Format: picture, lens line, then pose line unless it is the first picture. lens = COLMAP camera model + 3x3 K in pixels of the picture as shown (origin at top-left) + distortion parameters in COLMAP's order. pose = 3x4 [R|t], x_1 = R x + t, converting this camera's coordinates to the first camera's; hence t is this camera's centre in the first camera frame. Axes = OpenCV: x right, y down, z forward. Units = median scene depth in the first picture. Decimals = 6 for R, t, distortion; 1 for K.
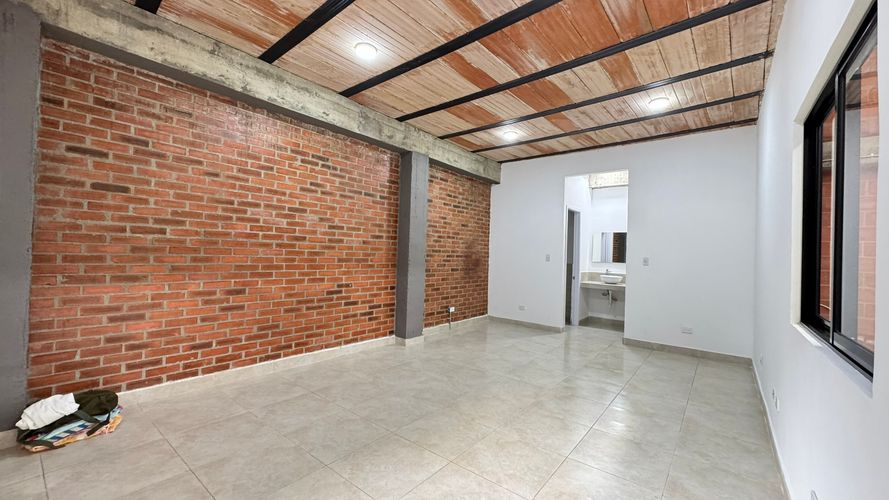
lens RADIAL K [[352.9, 0, 444.1], [0, 352.9, 247.4], [0, 0, 1]] dist [-0.006214, 0.000797]
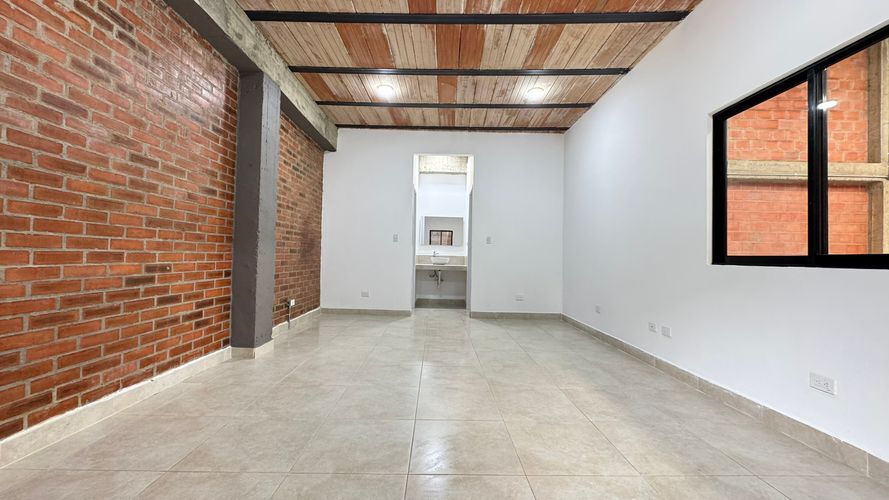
lens RADIAL K [[352.9, 0, 436.5], [0, 352.9, 250.0], [0, 0, 1]] dist [-0.006214, 0.000797]
pose [[0.768057, -0.000397, 0.640381, -0.297953], [-0.007458, 0.999926, 0.009565, 0.069671], [-0.640338, -0.012122, 0.767998, 0.287055]]
